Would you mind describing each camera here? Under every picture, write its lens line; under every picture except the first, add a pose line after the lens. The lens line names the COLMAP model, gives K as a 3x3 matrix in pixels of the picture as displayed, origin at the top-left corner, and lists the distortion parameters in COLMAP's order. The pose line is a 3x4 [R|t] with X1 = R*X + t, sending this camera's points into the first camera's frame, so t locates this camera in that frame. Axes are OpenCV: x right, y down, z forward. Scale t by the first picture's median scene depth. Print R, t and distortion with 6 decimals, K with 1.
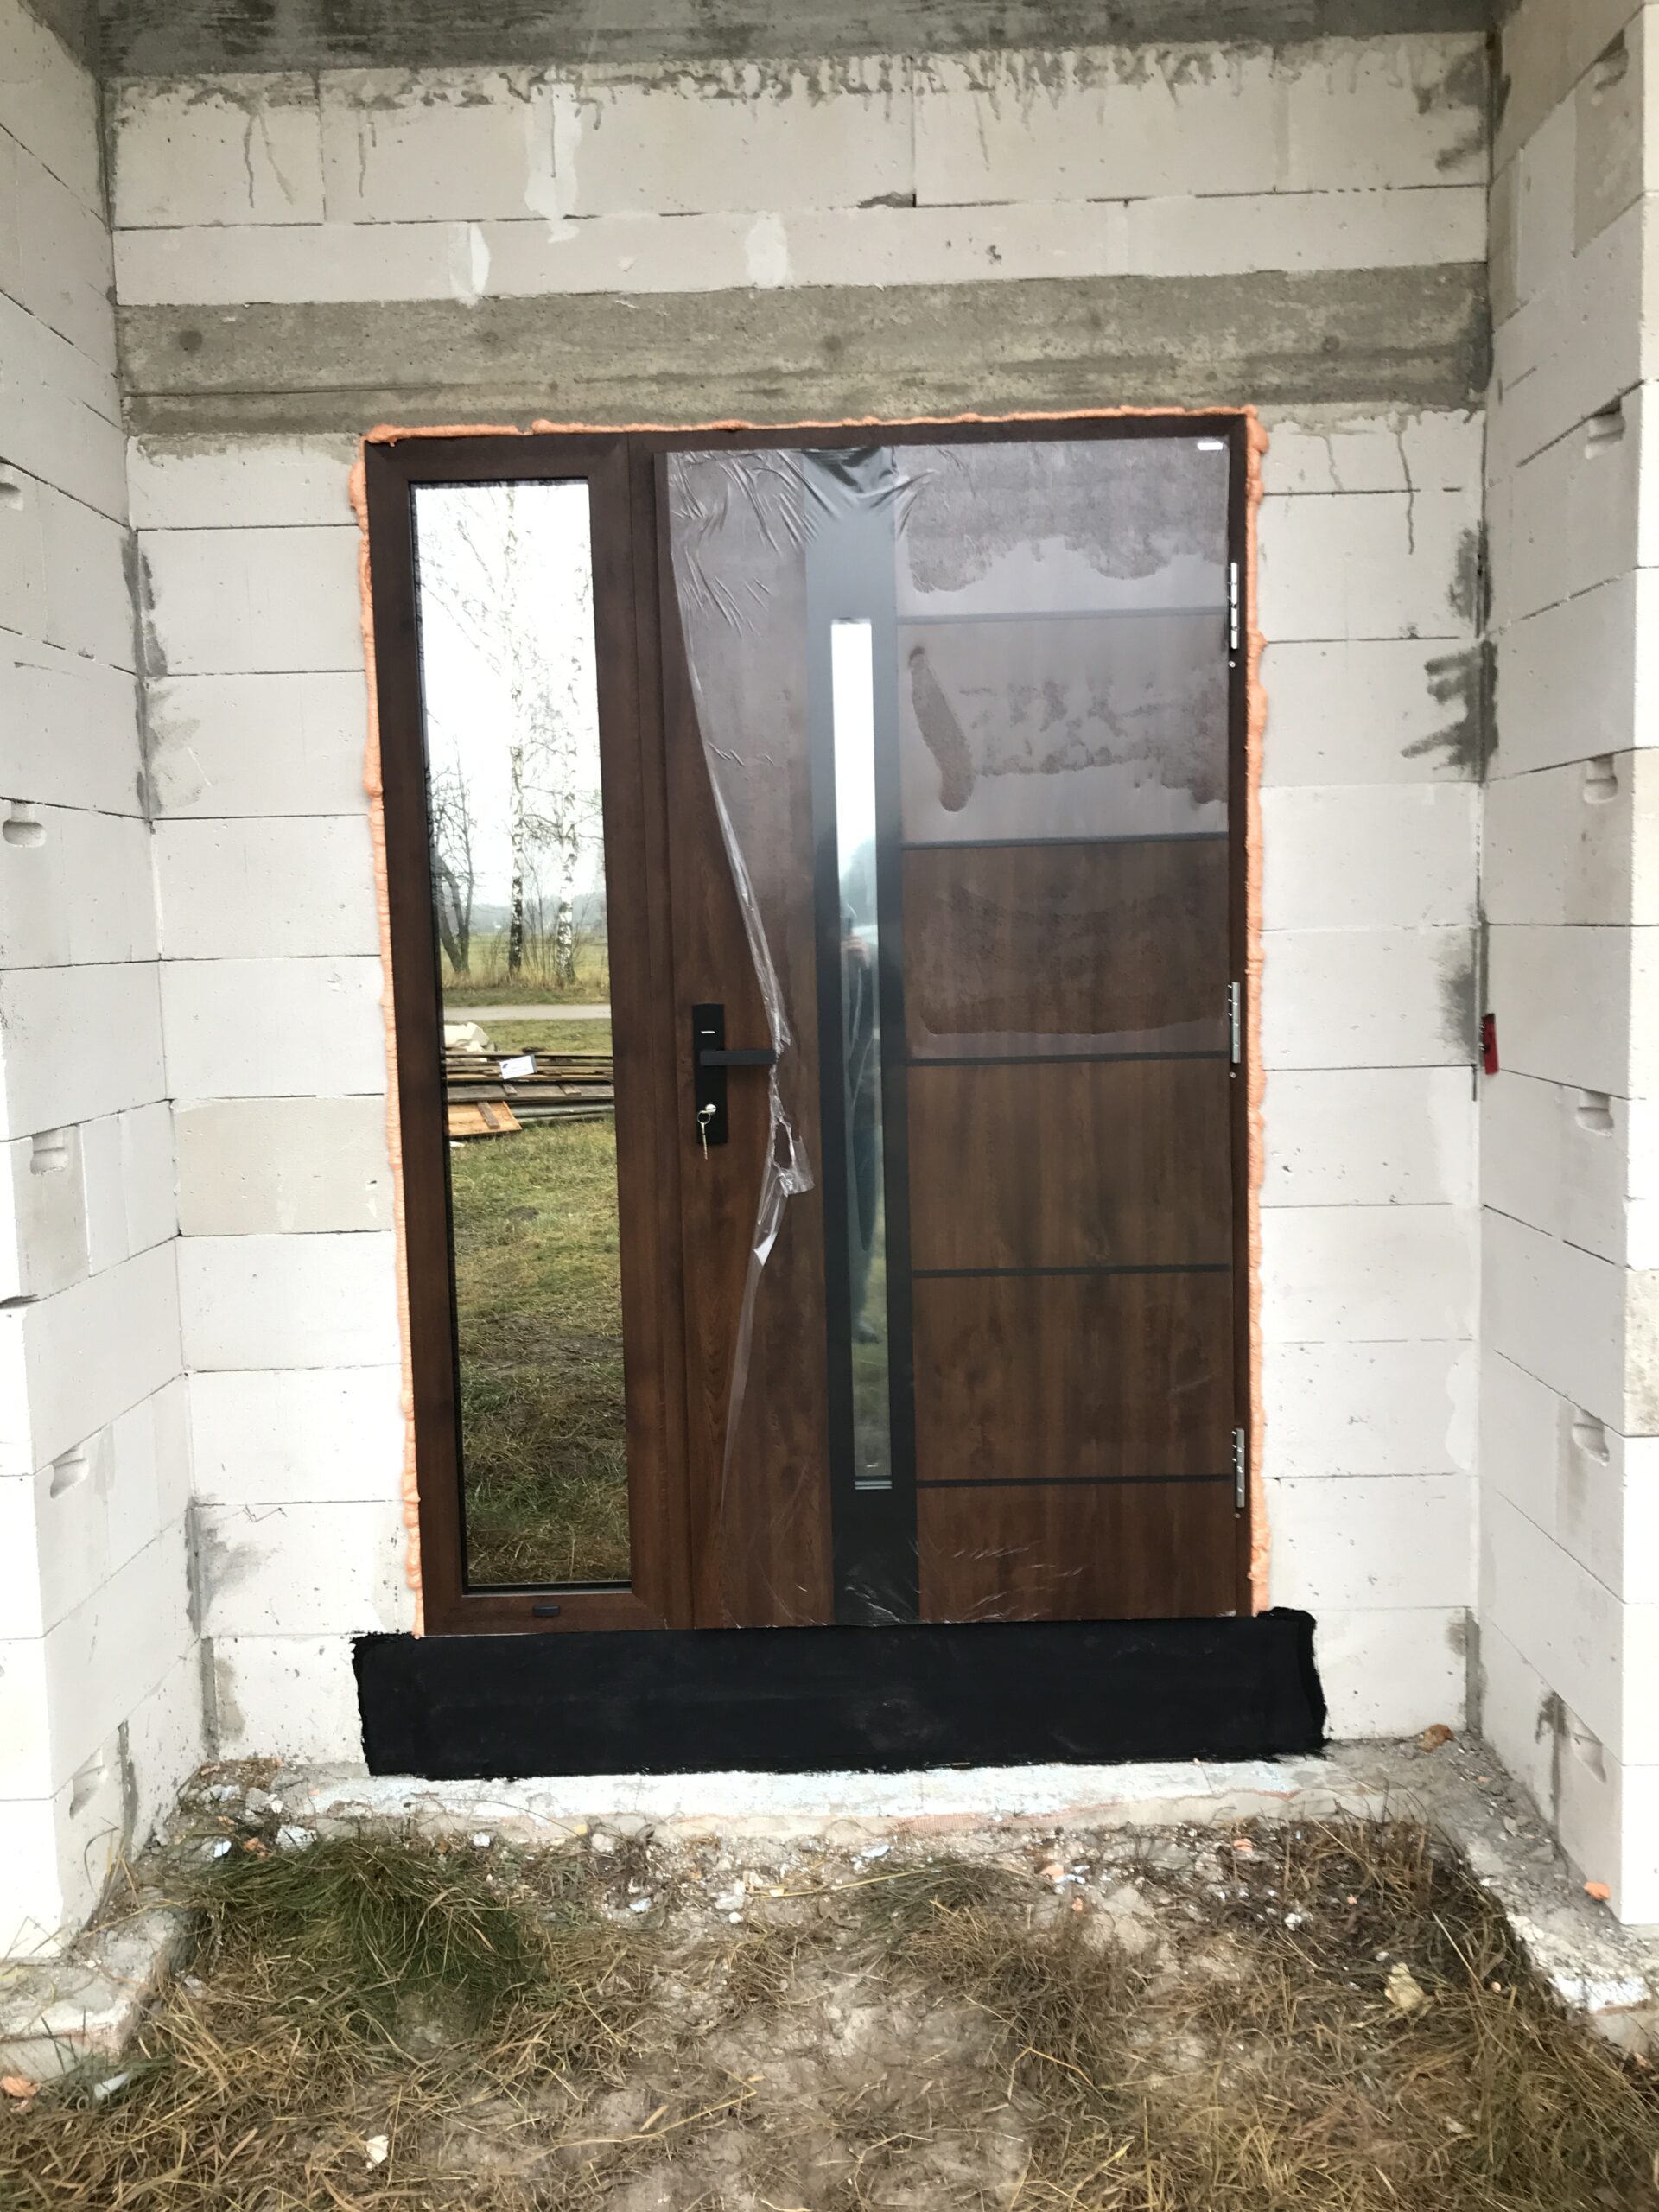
lens RADIAL K [[1836.2, 0, 838.0], [0, 1836.2, 1109.5], [0, 0, 1]] dist [-0.010211, -0.000266]
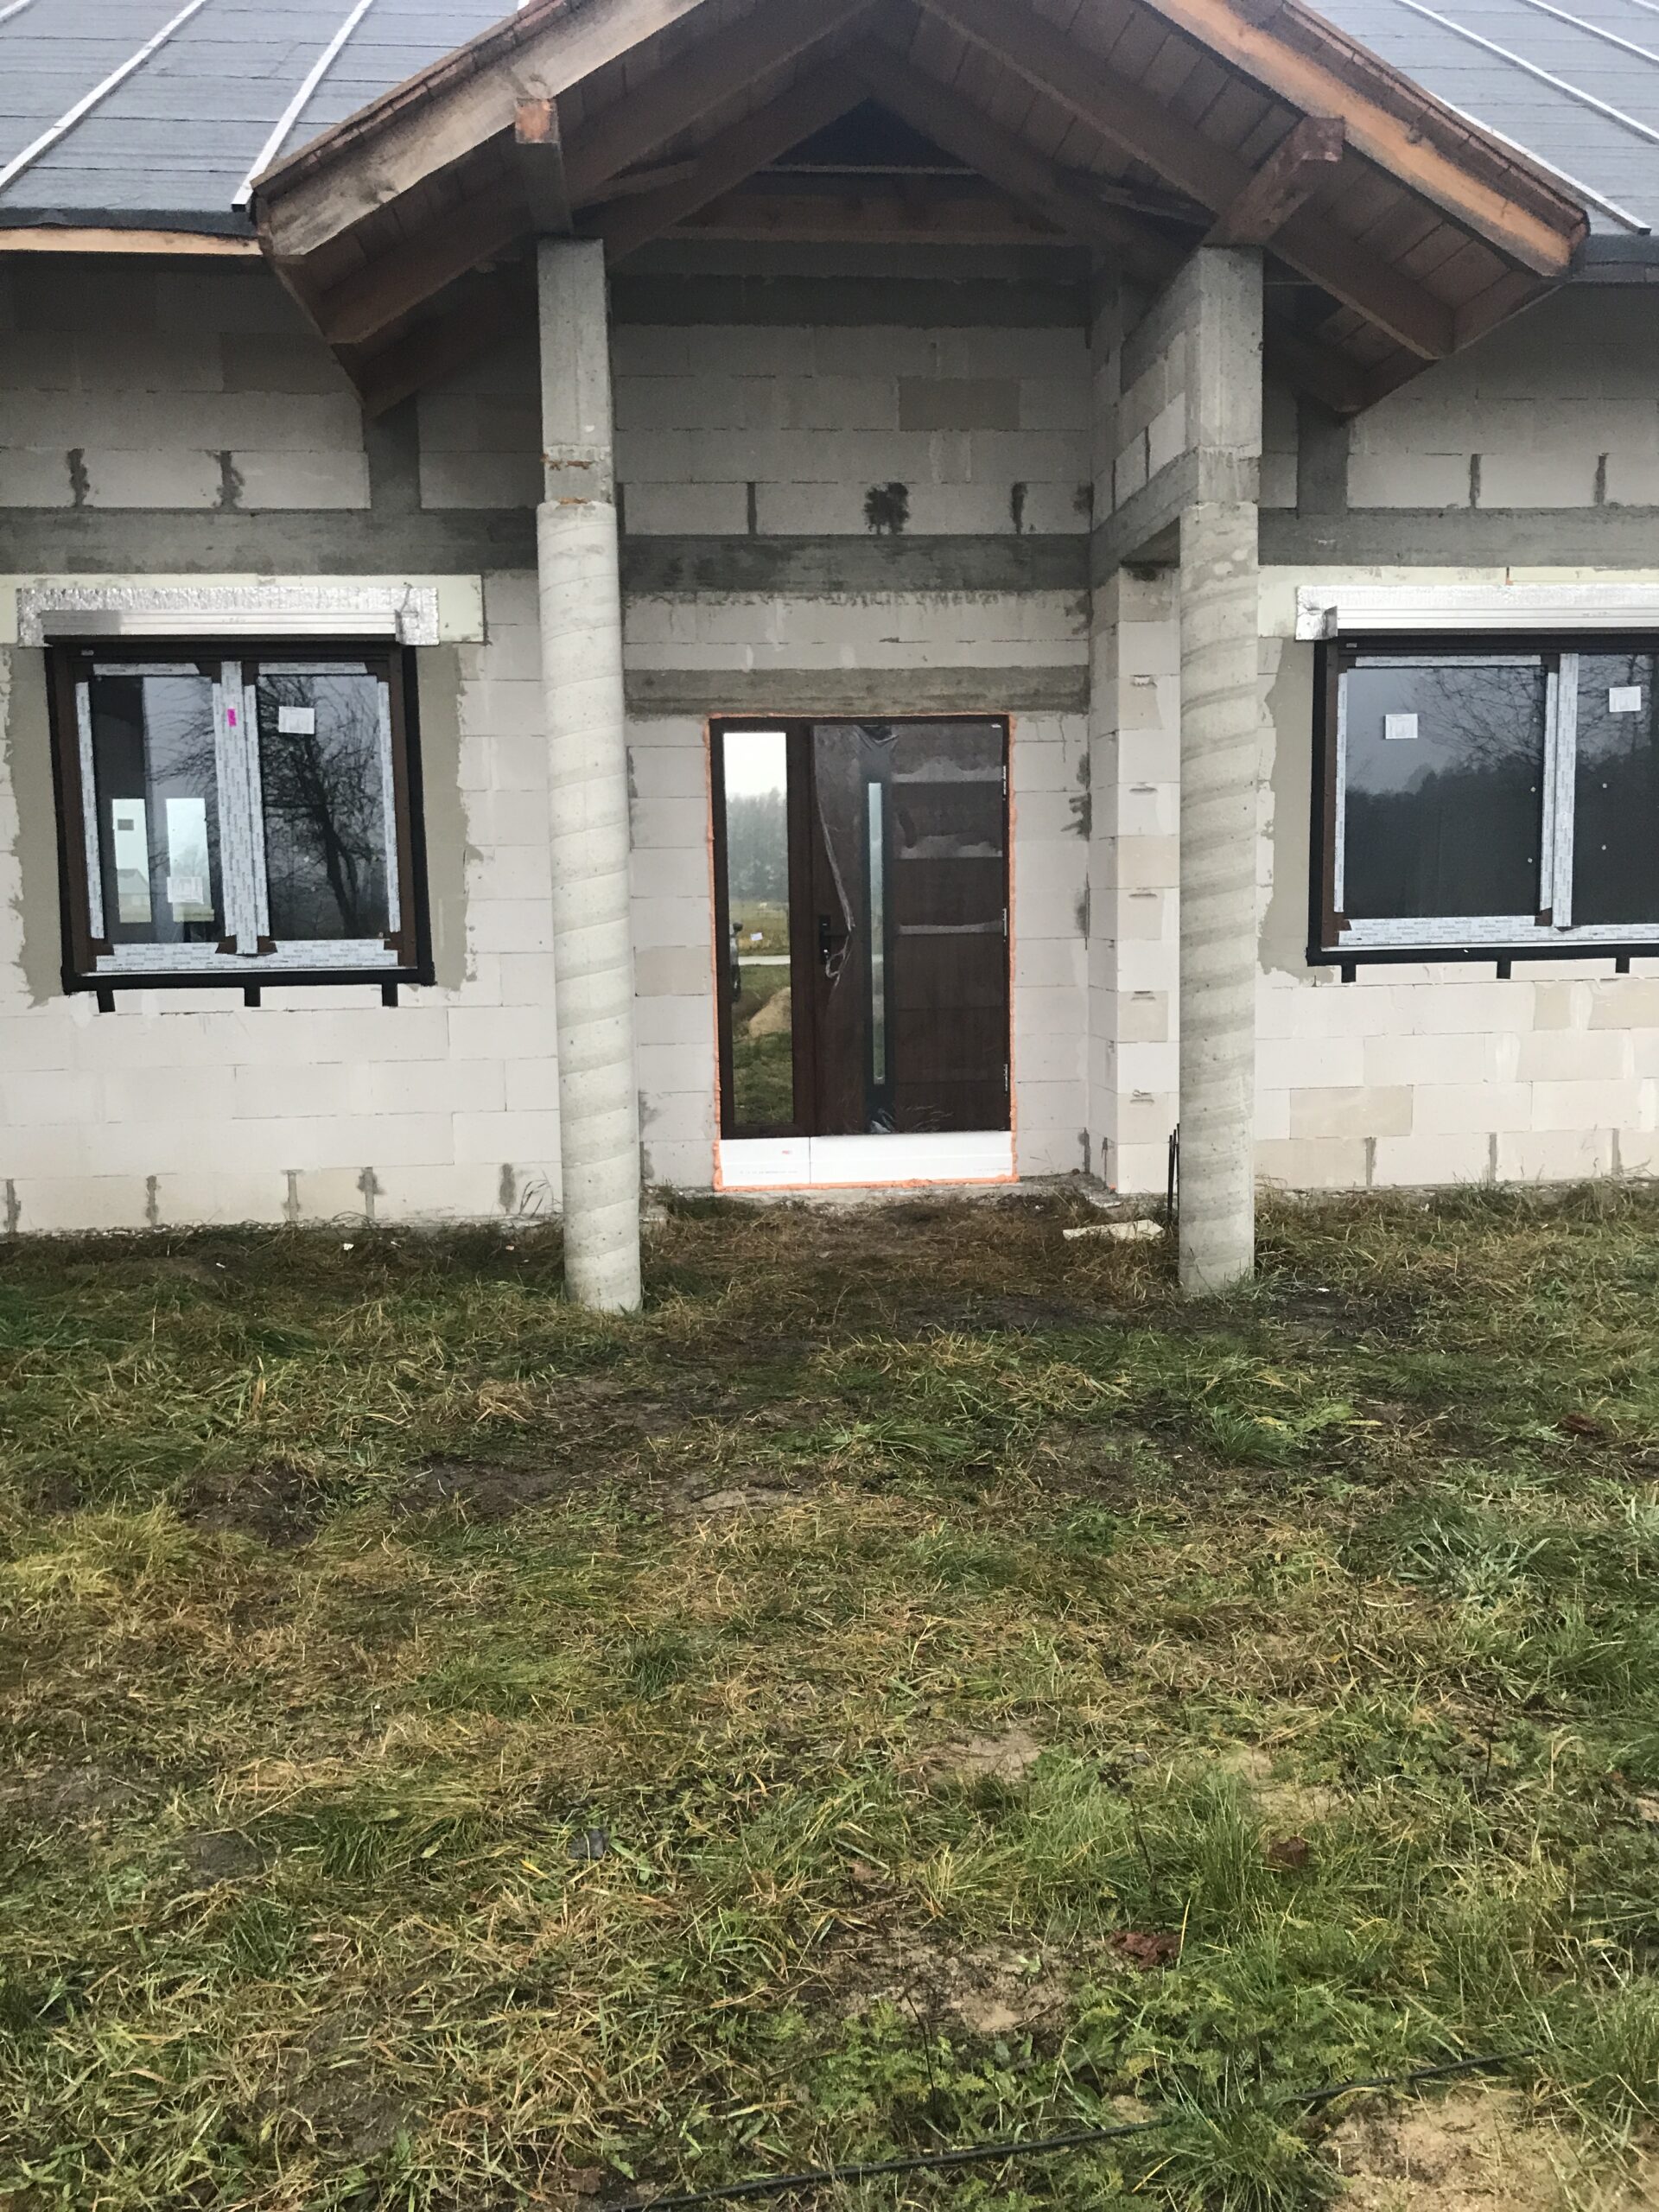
lens RADIAL K [[1836.2, 0, 826.0], [0, 1836.2, 1111.3], [0, 0, 1]] dist [-0.010211, -0.000266]
pose [[0.993986, -0.004105, 0.109427, -0.394757], [0.001453, 0.999703, 0.024310, 0.185619], [-0.109495, -0.024005, 0.993697, -1.915684]]
